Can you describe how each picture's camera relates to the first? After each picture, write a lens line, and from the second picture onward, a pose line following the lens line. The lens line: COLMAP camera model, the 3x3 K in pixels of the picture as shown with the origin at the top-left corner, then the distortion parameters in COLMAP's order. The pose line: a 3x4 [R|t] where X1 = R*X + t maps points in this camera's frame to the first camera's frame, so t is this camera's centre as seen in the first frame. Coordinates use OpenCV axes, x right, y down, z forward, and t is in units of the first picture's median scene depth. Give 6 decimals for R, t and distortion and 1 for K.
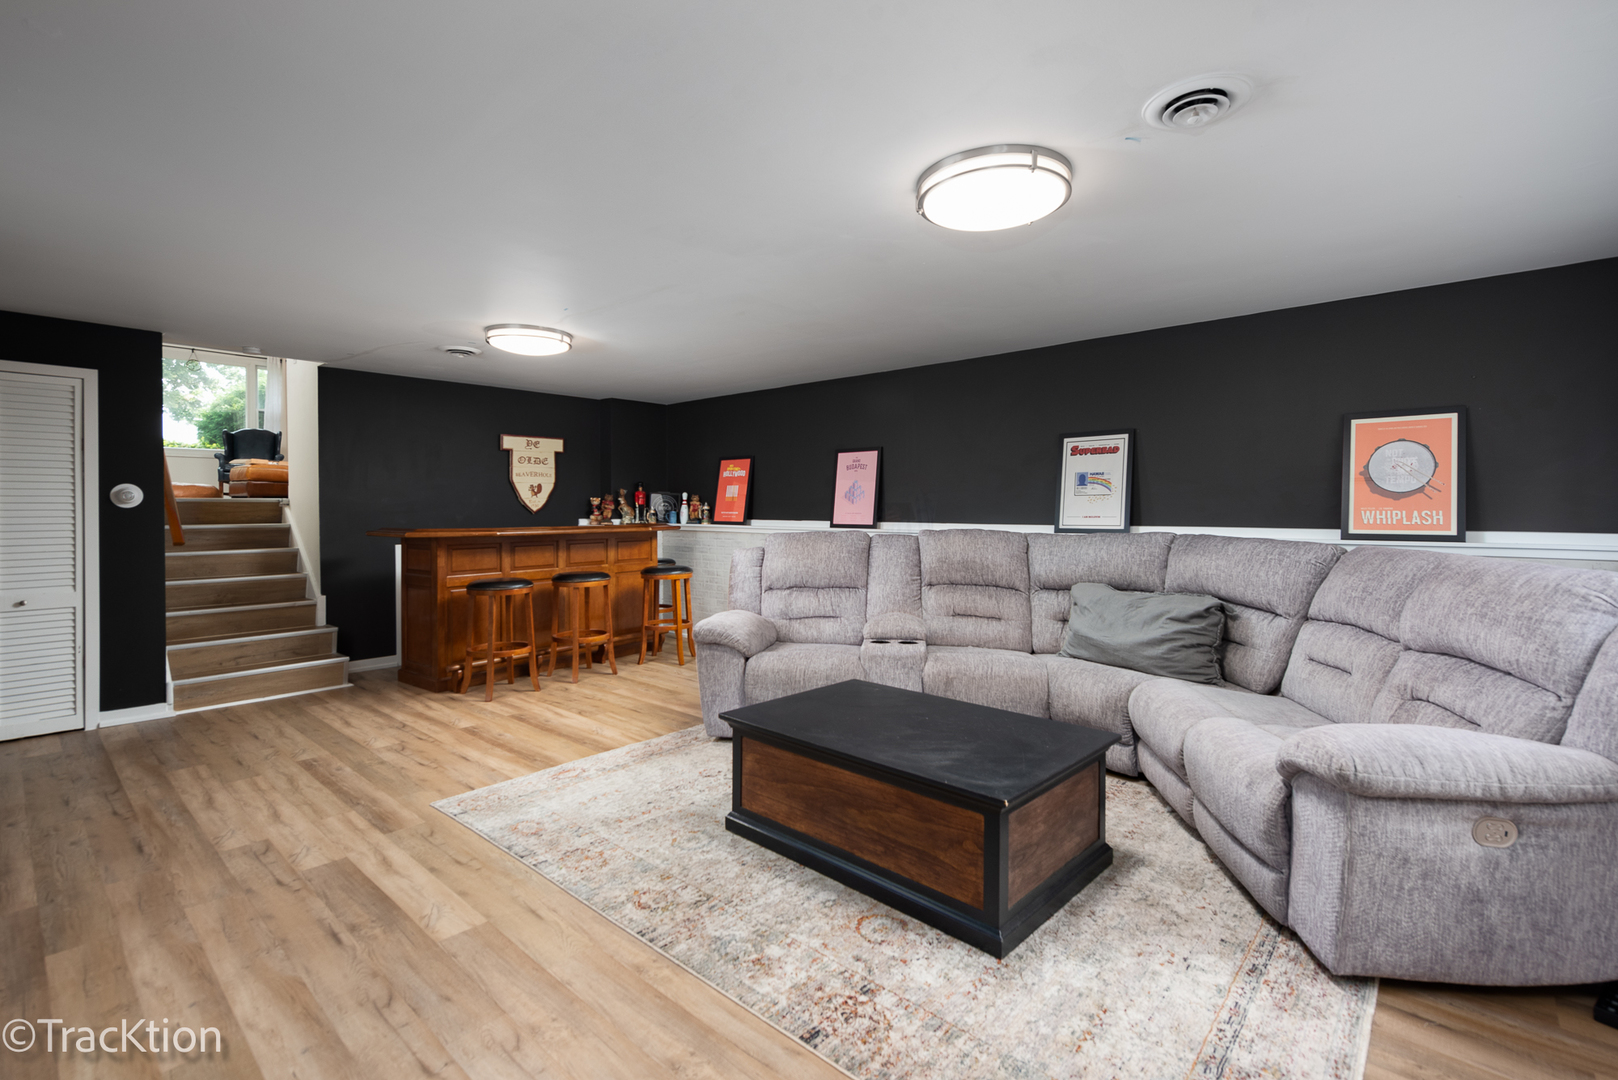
lens RADIAL K [[720.2, 0, 814.4], [0, 720.2, 509.0], [0, 0, 1]] dist [-0.000912, -0.000512]
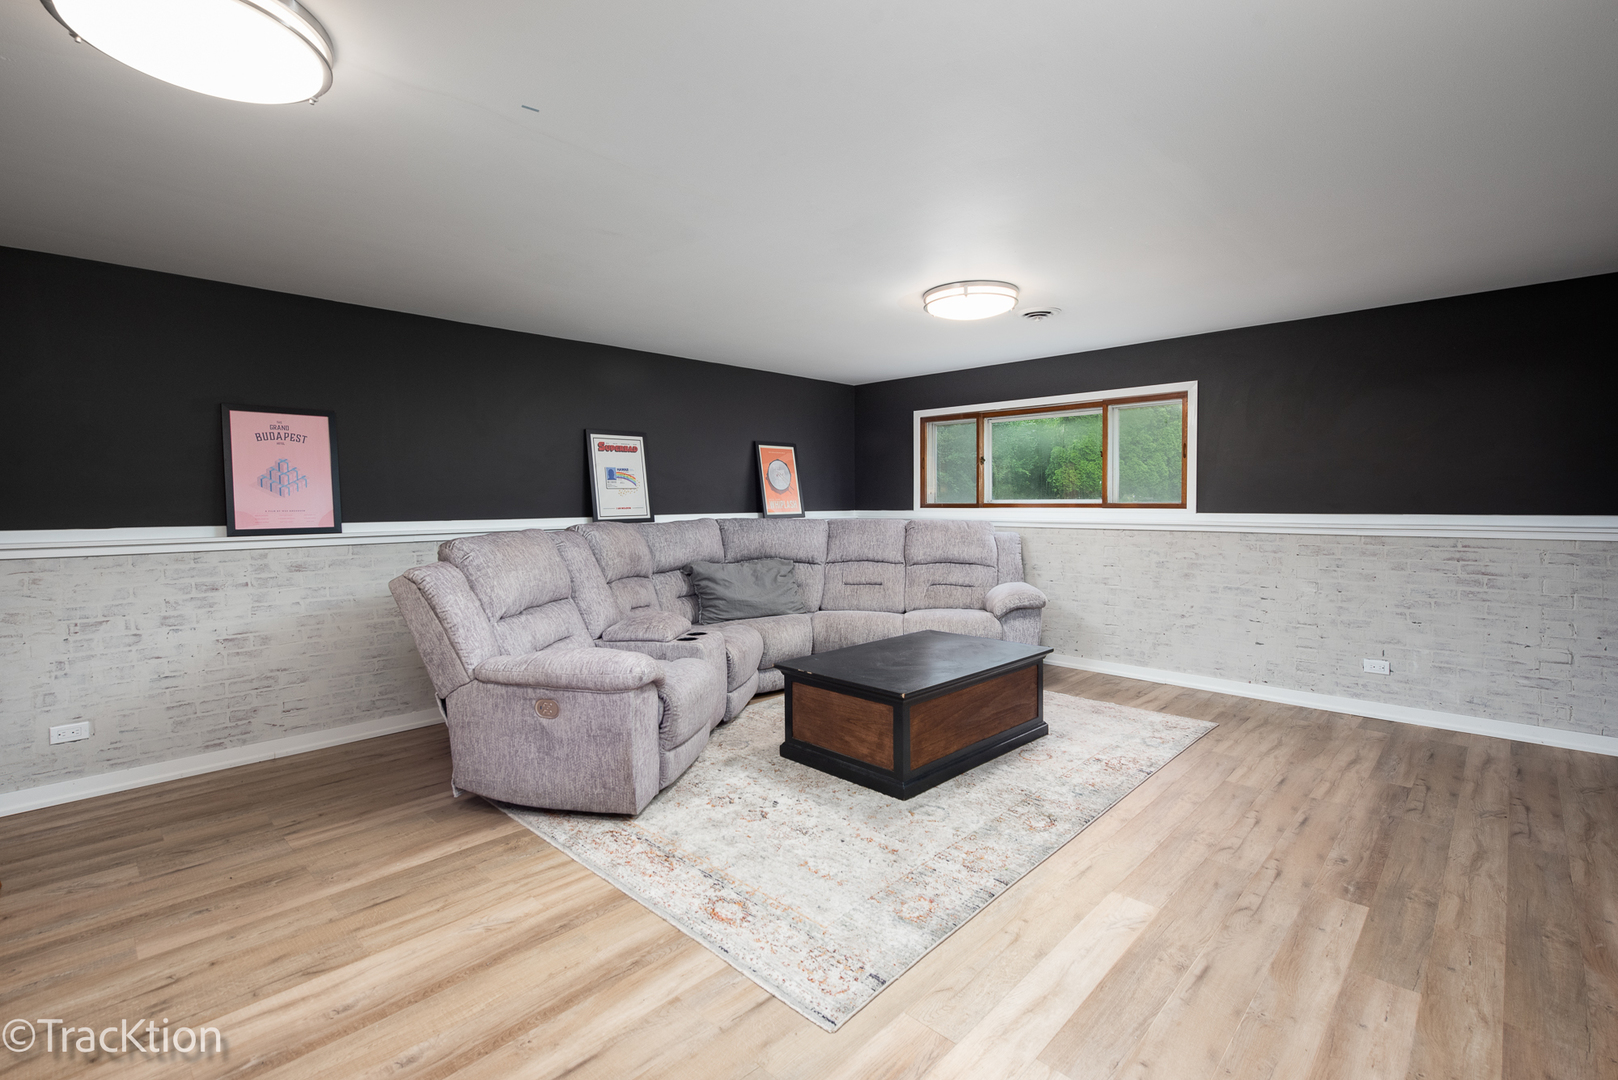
lens RADIAL K [[722.4, 0, 813.7], [0, 722.4, 522.8], [0, 0, 1]] dist [0.004018, 0.000388]
pose [[0.052045, -0.033595, 0.998079, -0.829368], [0.009167, 0.999408, 0.033162, -0.000935], [-0.998603, 0.007423, 0.052322, 0.755252]]
